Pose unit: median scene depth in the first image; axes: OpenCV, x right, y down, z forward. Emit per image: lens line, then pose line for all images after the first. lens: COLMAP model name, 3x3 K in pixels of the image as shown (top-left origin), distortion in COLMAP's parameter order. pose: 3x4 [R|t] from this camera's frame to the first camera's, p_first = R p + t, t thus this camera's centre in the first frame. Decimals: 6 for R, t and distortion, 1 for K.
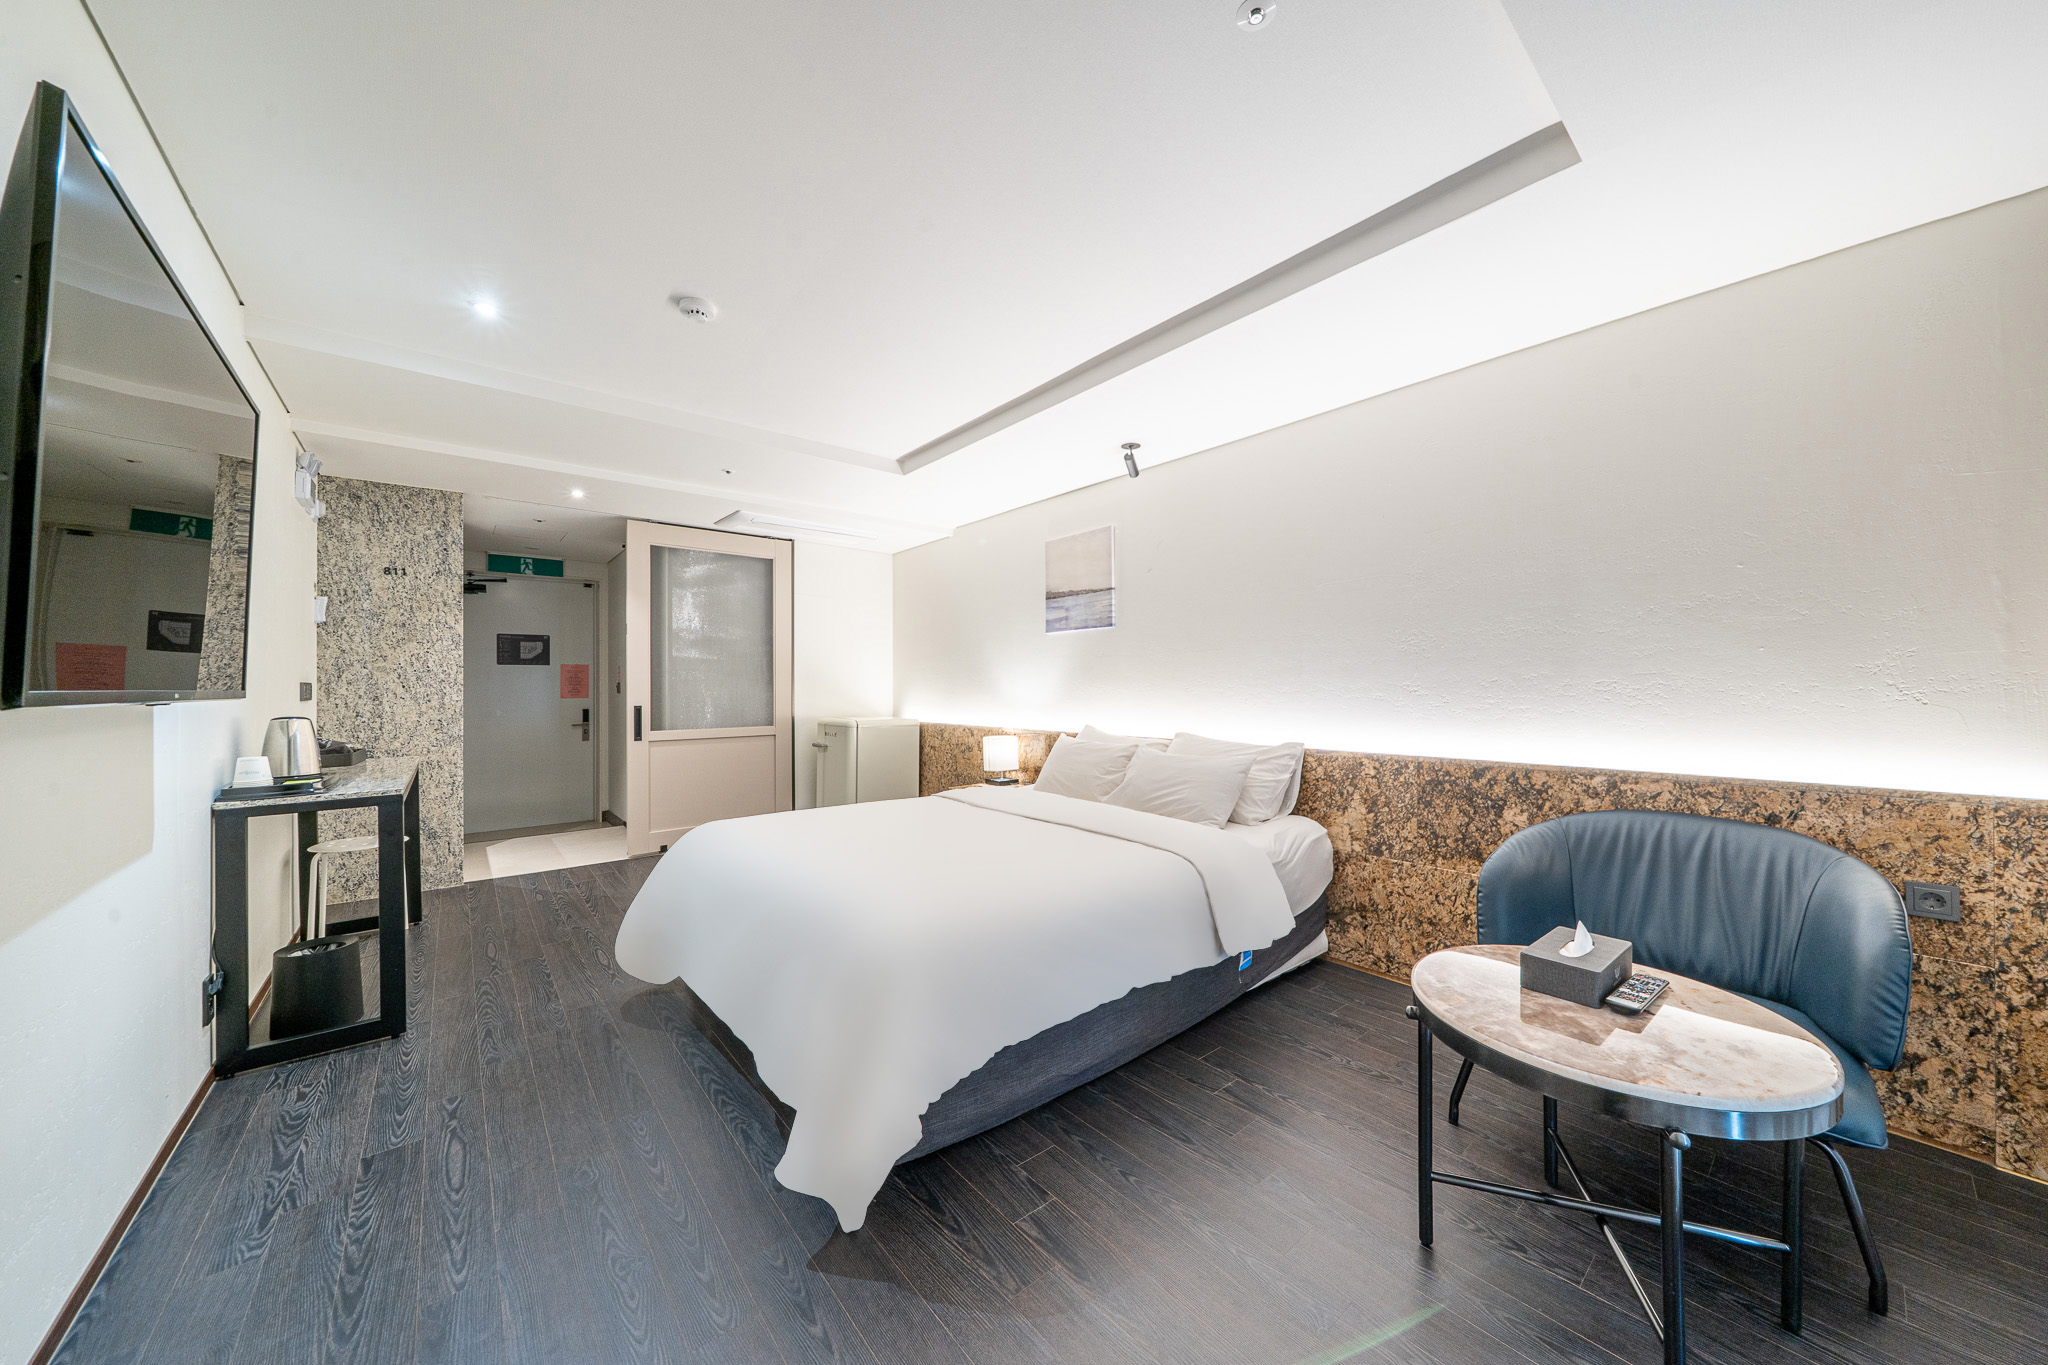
lens RADIAL K [[702.2, 0, 1032.4], [0, 702.2, 684.7], [0, 0, 1]] dist [0.000753, 0.000018]
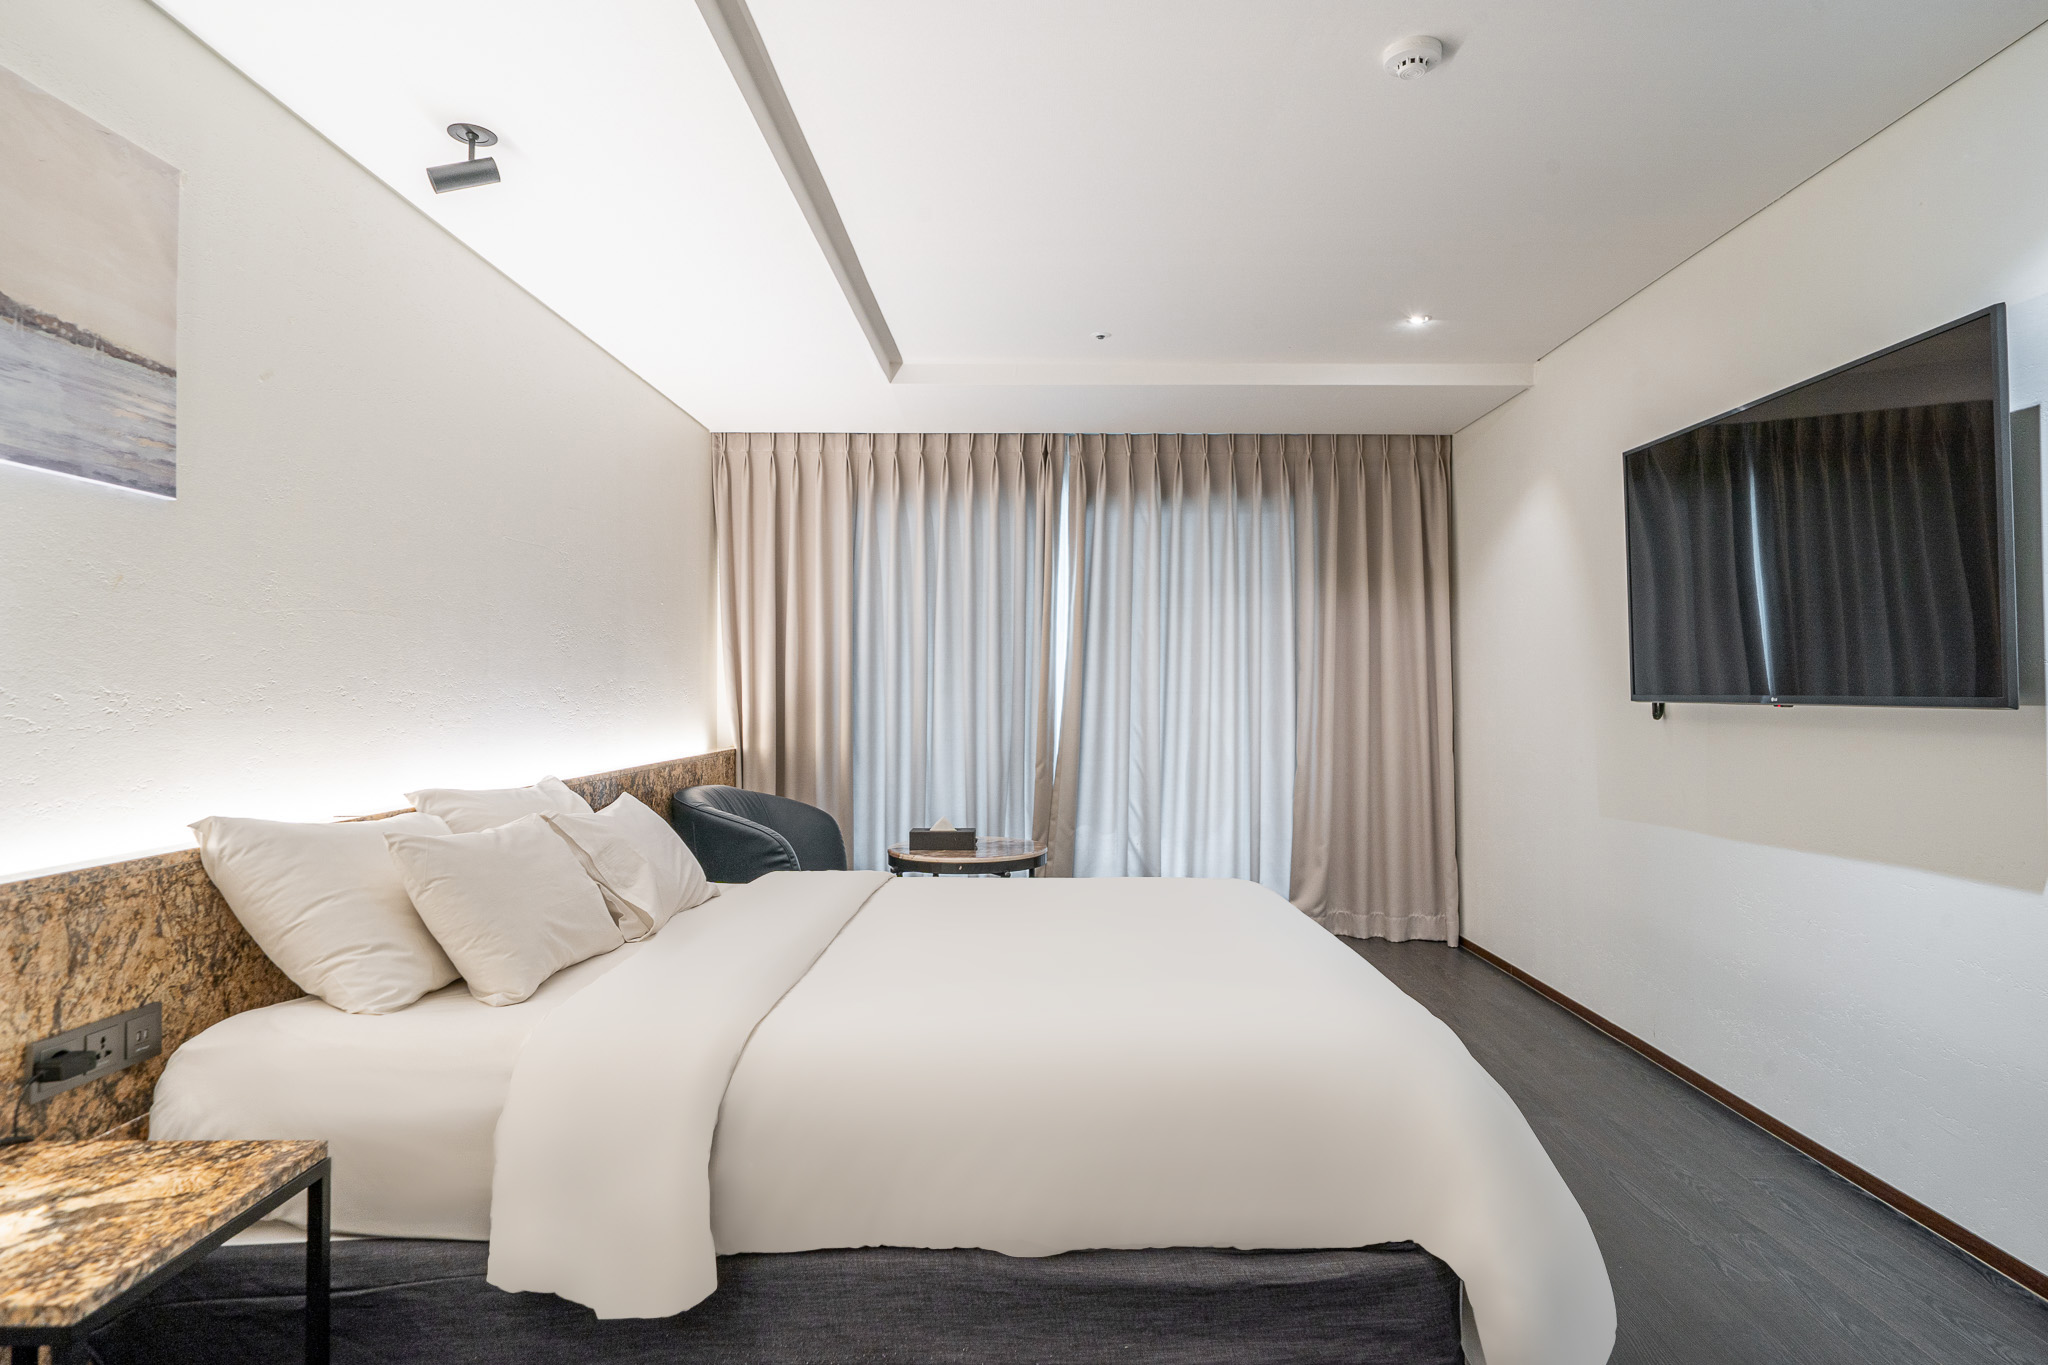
lens RADIAL K [[1126.1, 0, 1029.6], [0, 1126.1, 684.4], [0, 0, 1]] dist [0.004724, 0.000219]
pose [[-0.766354, 0.006641, 0.642384, -0.466328], [0.000936, 0.999957, -0.009220, 0.004821], [-0.642418, -0.006464, -0.766327, 1.068902]]
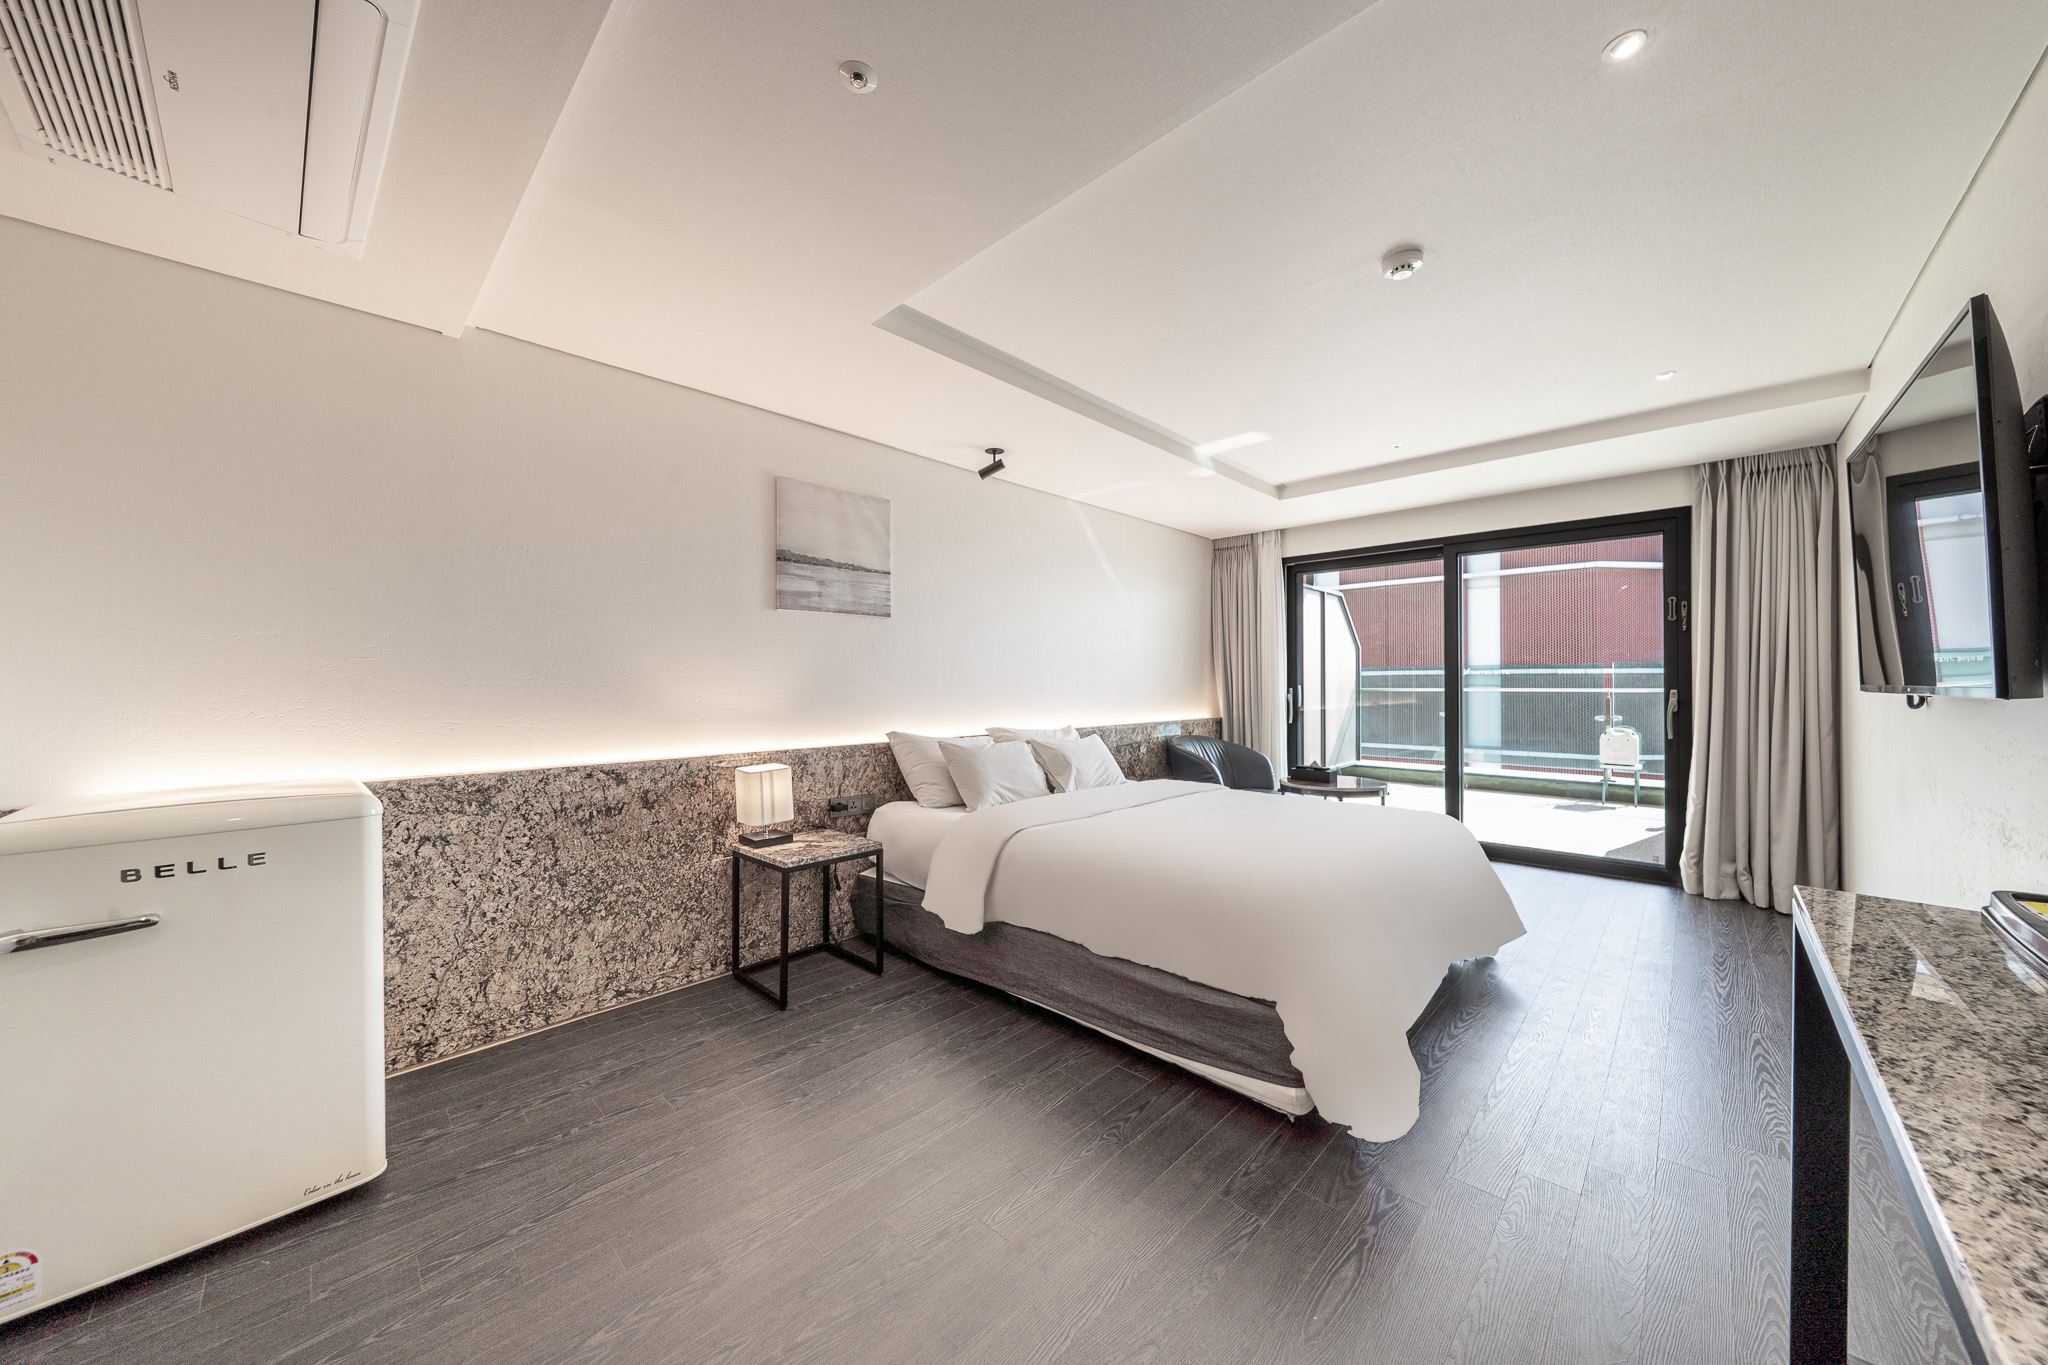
lens RADIAL K [[702.2, 0, 1032.4], [0, 702.2, 684.7], [0, 0, 1]] dist [0.000753, 0.000018]
pose [[-0.120392, 0.003564, 0.992720, -0.723128], [0.004000, 0.999987, -0.003105, 0.004185], [-0.992718, 0.003597, -0.120405, 0.873395]]
